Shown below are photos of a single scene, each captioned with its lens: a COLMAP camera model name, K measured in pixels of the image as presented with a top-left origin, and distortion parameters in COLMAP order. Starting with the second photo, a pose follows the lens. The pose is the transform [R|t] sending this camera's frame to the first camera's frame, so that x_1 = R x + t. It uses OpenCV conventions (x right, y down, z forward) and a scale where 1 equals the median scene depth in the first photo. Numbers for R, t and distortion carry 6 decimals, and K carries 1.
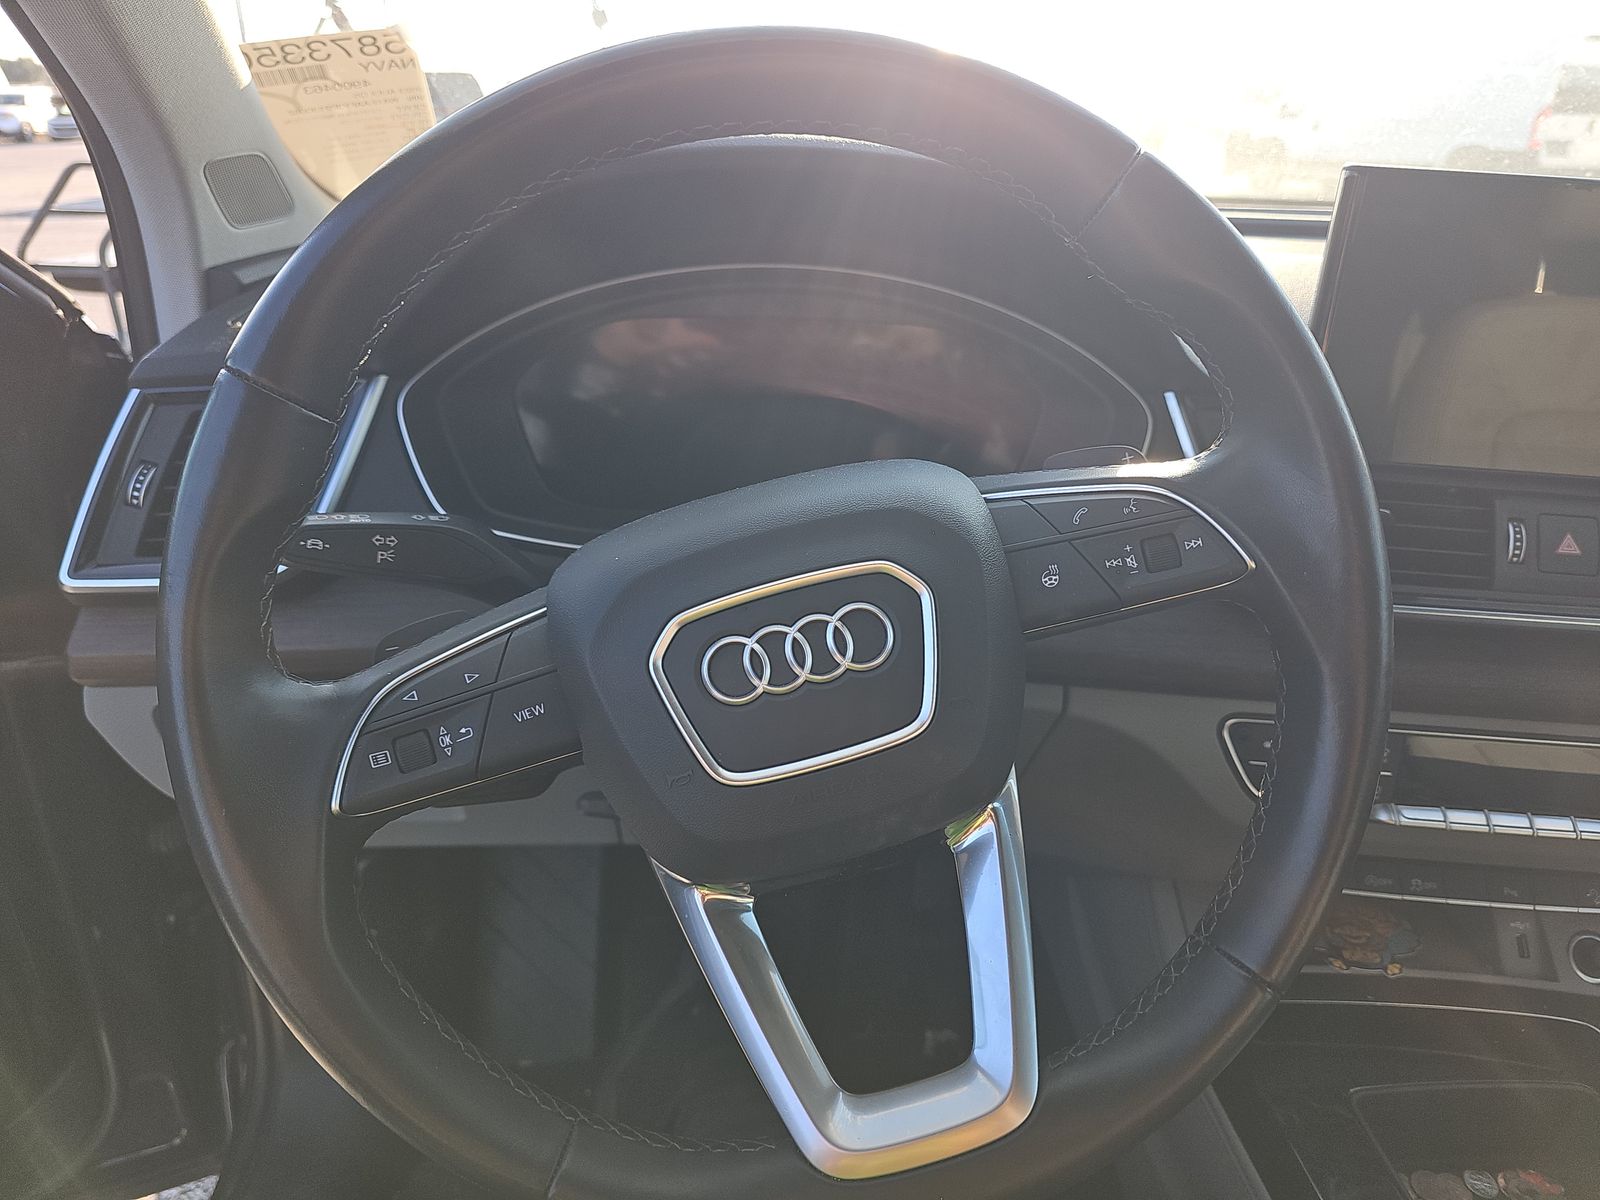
lens RADIAL K [[1058.8, 0, 800.0], [0, 1058.8, 600.0], [0, 0, 1]] dist [0.043281, -0.046008]
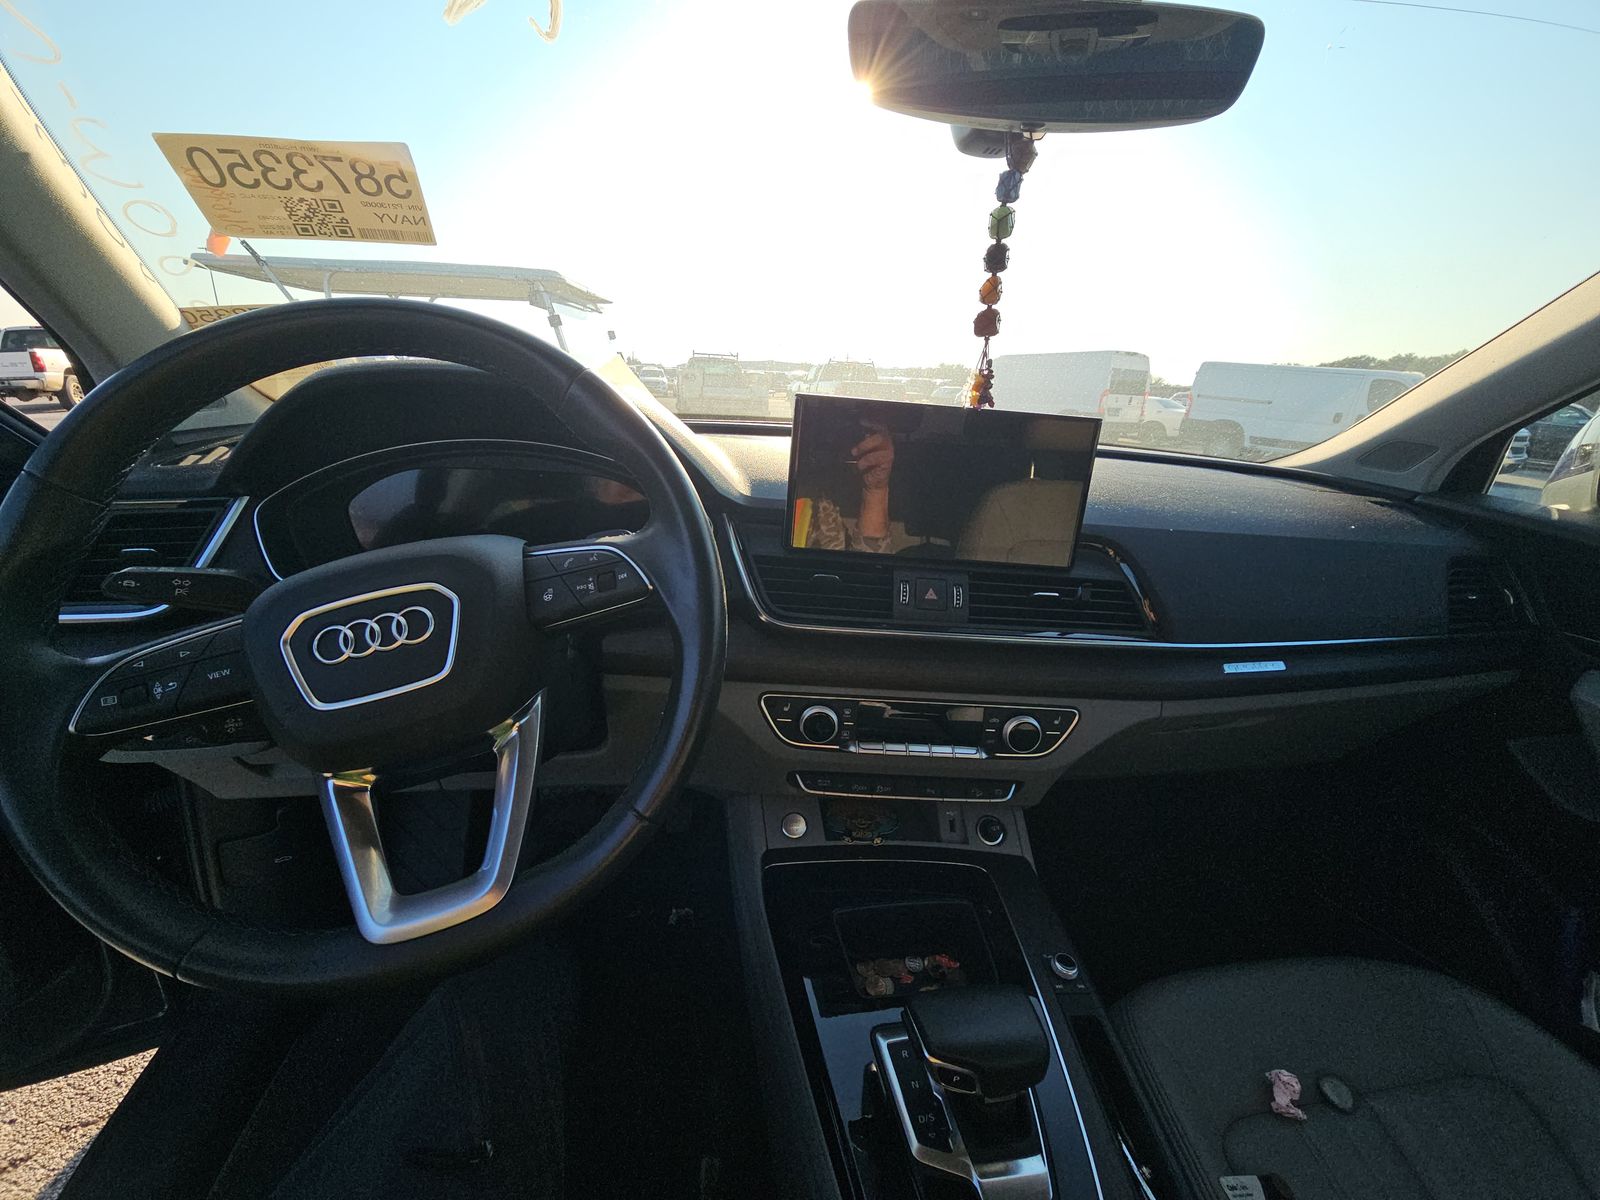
lens RADIAL K [[643.2, 0, 795.5], [0, 643.2, 594.9], [0, 0, 1]] dist [-0.000834, -0.000234]
pose [[0.994217, -0.002549, 0.107356, 0.531969], [0.014641, 0.993600, -0.112001, 0.105037], [-0.106384, 0.112925, 0.987892, -0.122523]]
